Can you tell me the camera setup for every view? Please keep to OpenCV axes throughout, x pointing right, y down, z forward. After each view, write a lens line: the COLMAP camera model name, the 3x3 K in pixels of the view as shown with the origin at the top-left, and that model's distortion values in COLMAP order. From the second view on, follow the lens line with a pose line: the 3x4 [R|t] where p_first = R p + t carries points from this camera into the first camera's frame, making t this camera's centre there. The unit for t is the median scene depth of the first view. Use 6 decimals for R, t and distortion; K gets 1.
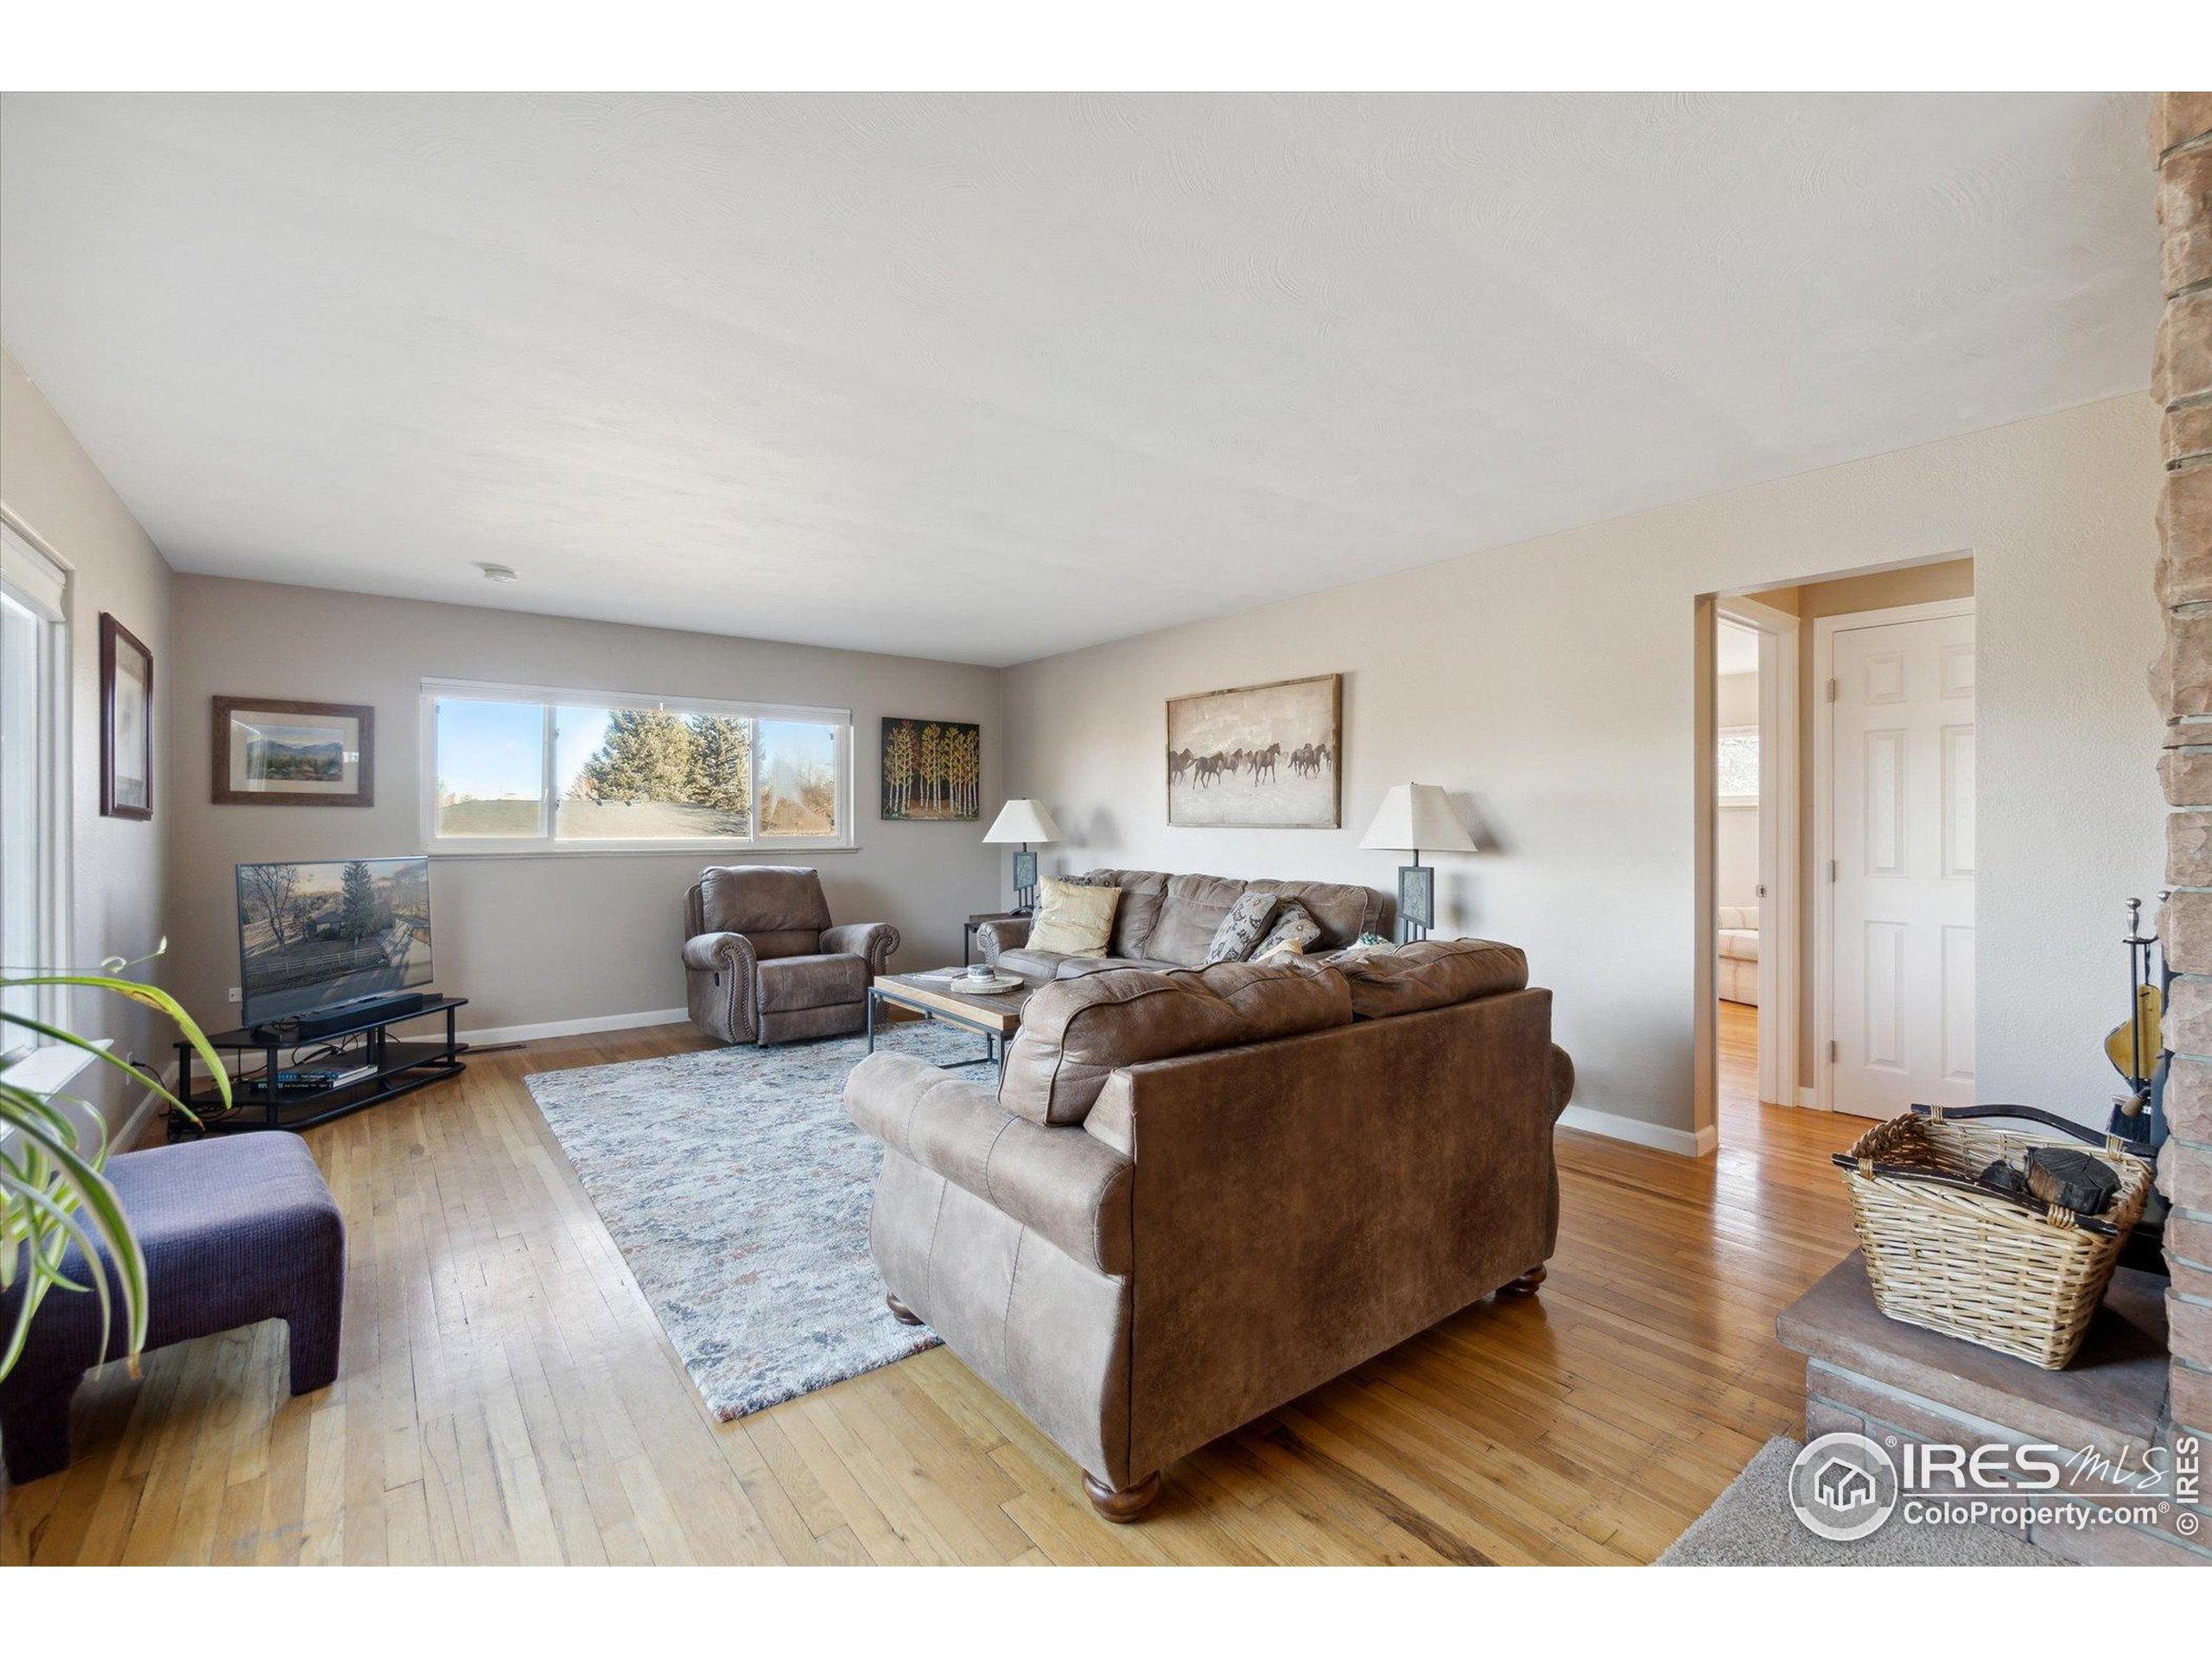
lens RADIAL K [[959.8, 0, 1102.2], [0, 959.8, 831.6], [0, 0, 1]] dist [-0.003193, -0.000203]
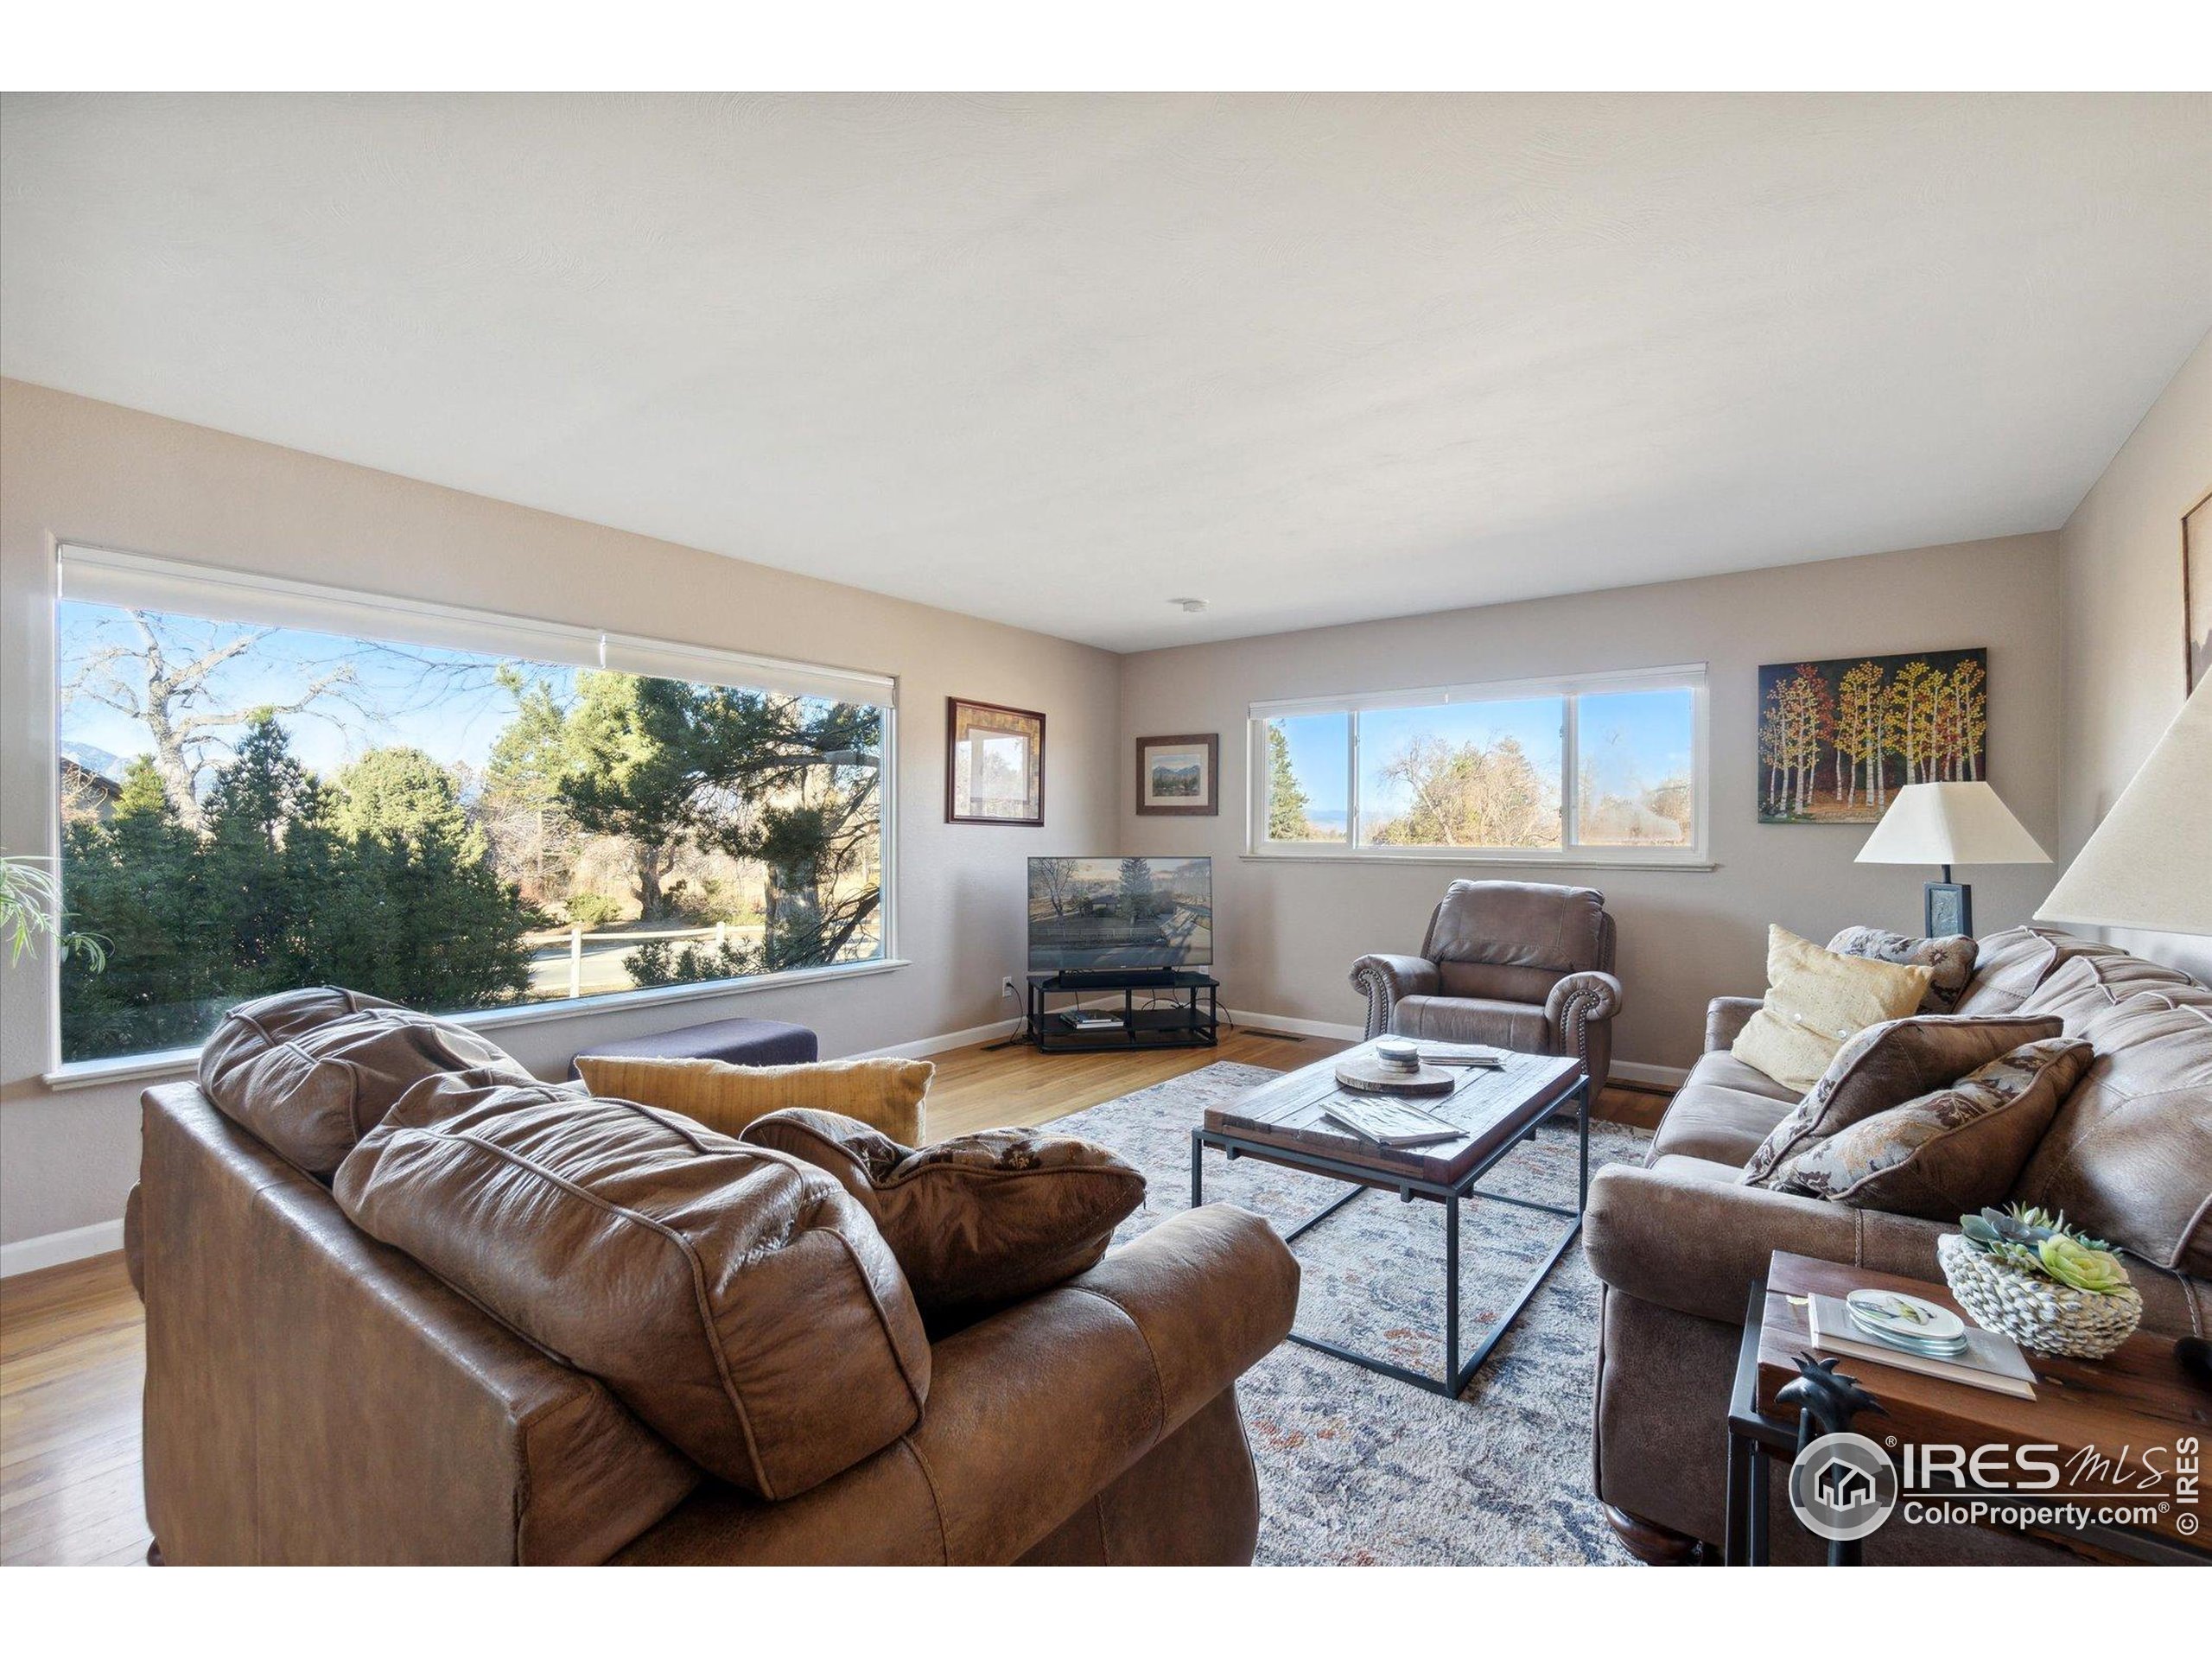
lens RADIAL K [[959.8, 0, 1102.2], [0, 959.8, 831.6], [0, 0, 1]] dist [-0.003193, -0.000203]
pose [[0.262433, -0.000201, -0.964950, 0.357288], [-0.011462, 0.999929, -0.003326, 0.000495], [0.964882, 0.011933, 0.262412, 0.507213]]
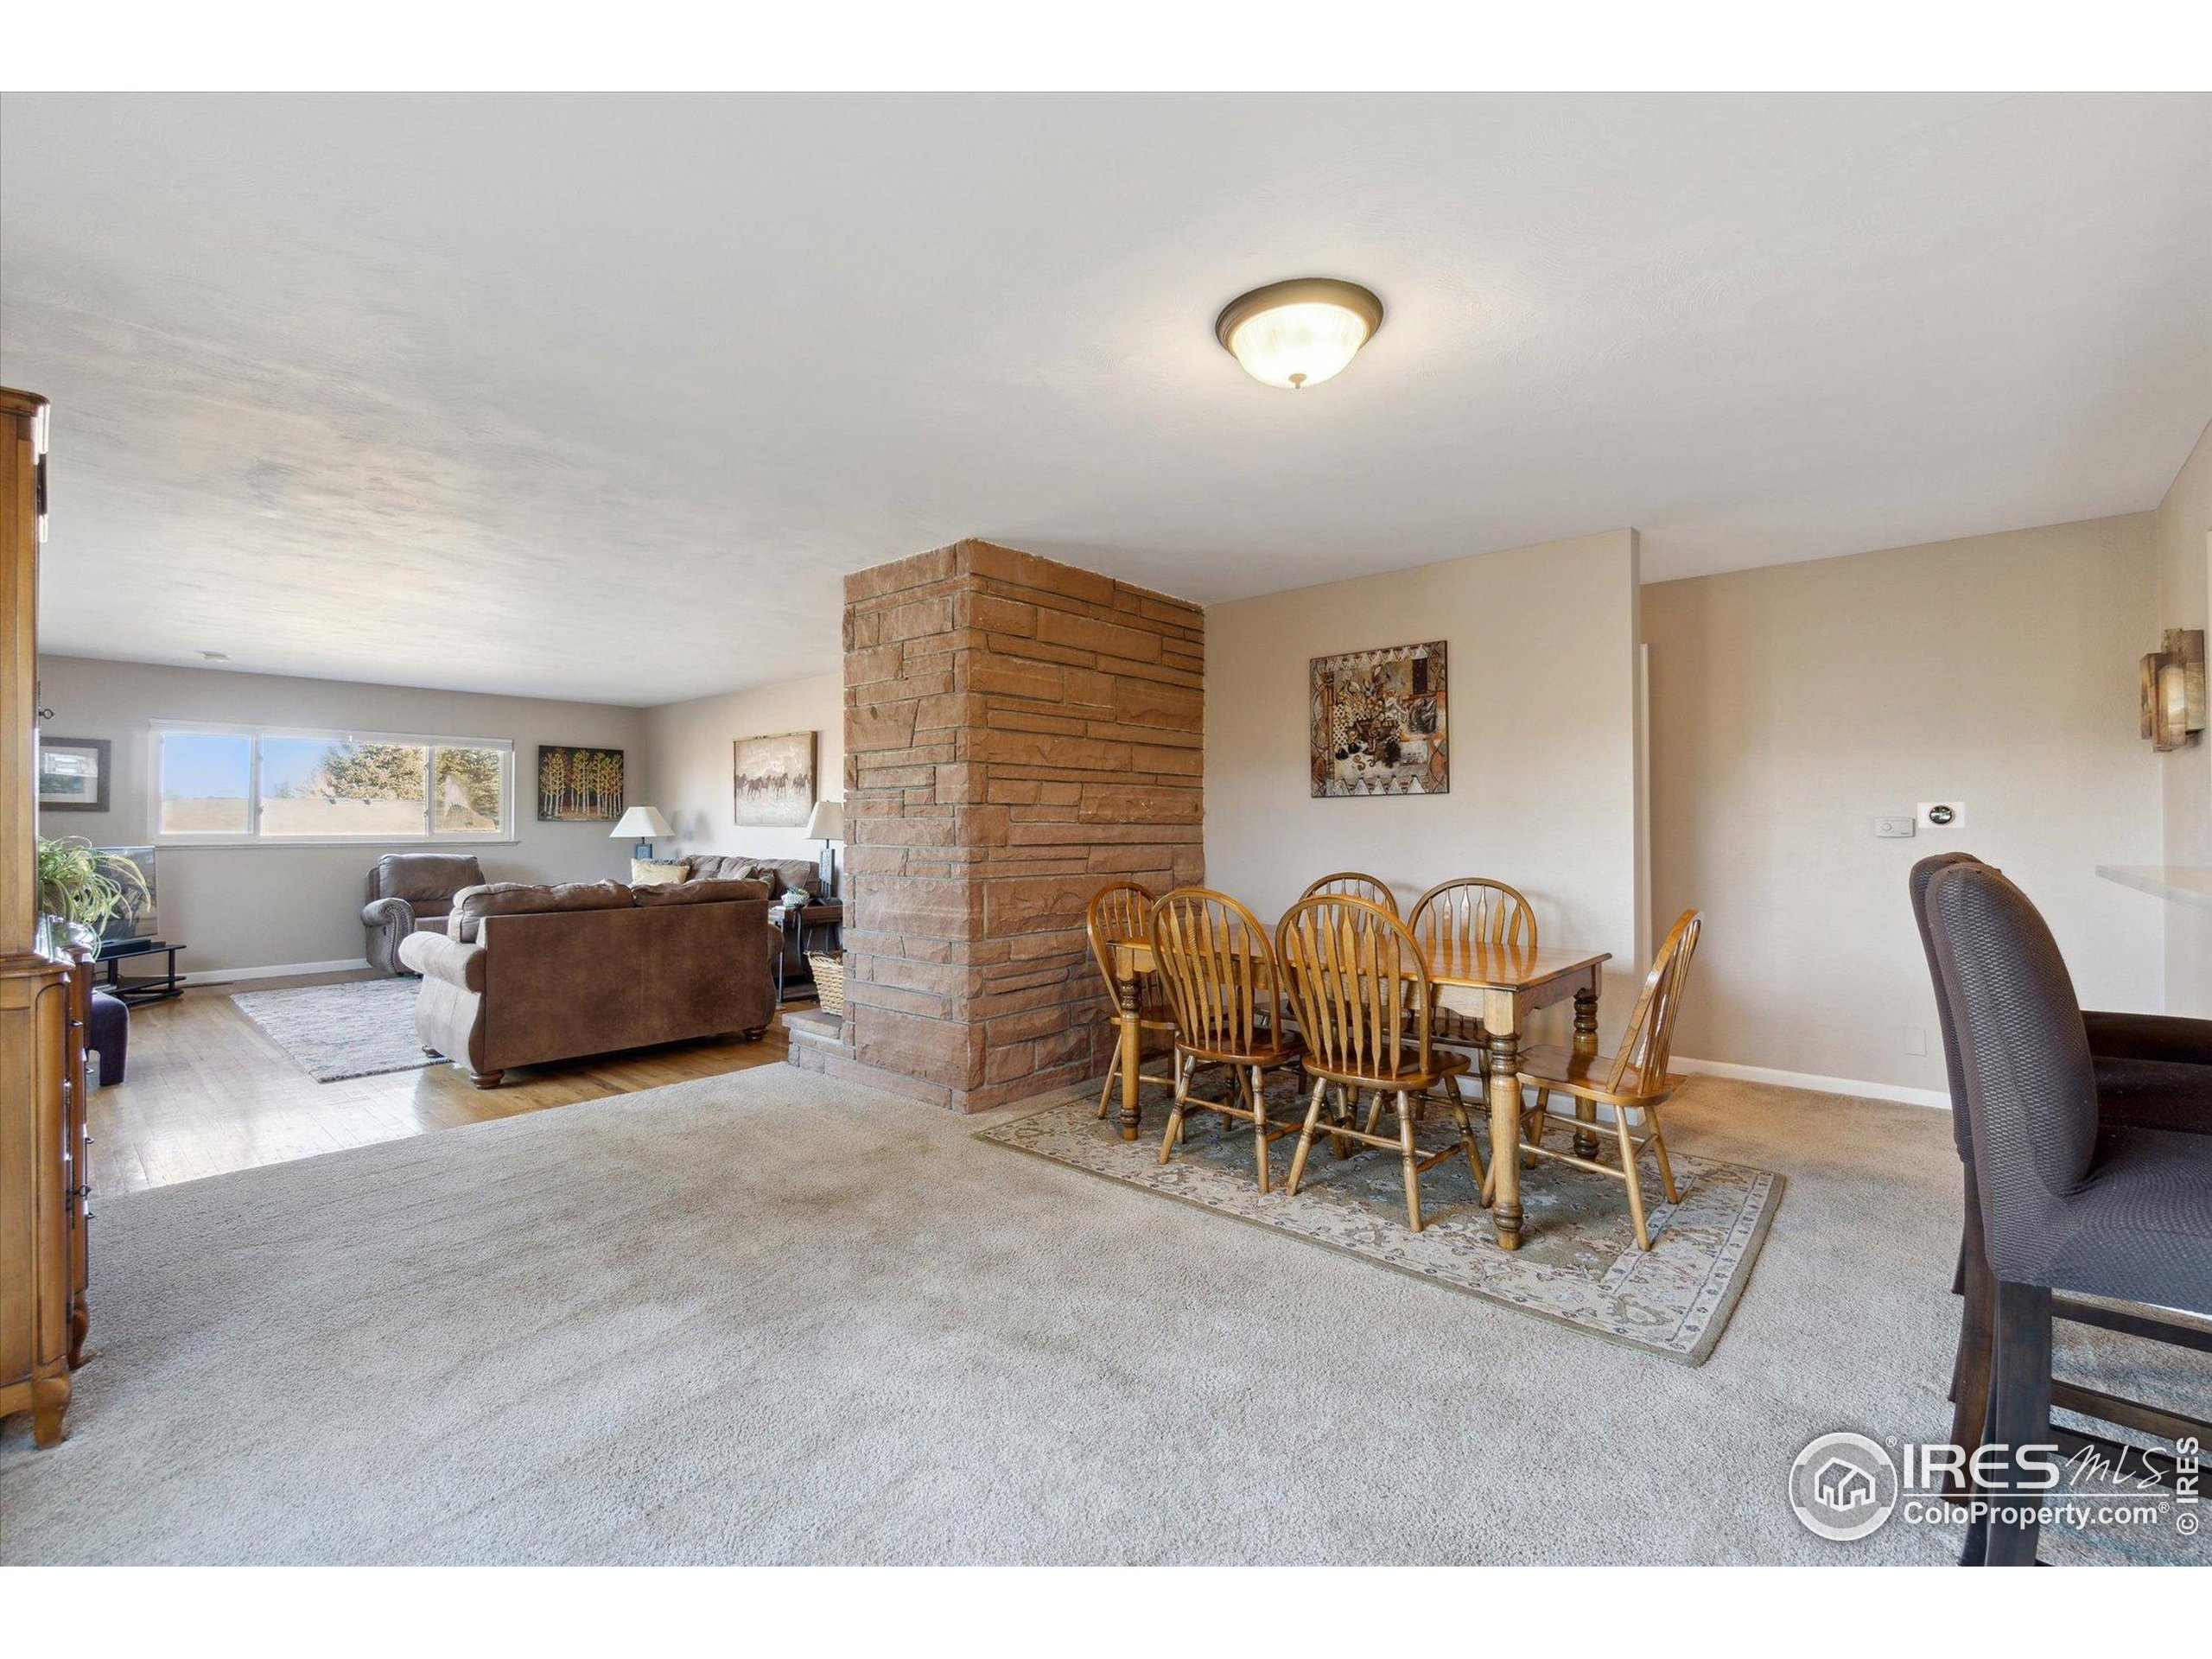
lens RADIAL K [[952.4, 0, 1103.7], [0, 952.4, 818.2], [0, 0, 1]] dist [-0.002907, -0.000416]
pose [[0.981405, 0.001223, 0.191945, 0.378034], [0.001304, 0.999914, -0.013037, 0.003467], [-0.191944, 0.013045, 0.981319, -0.603867]]
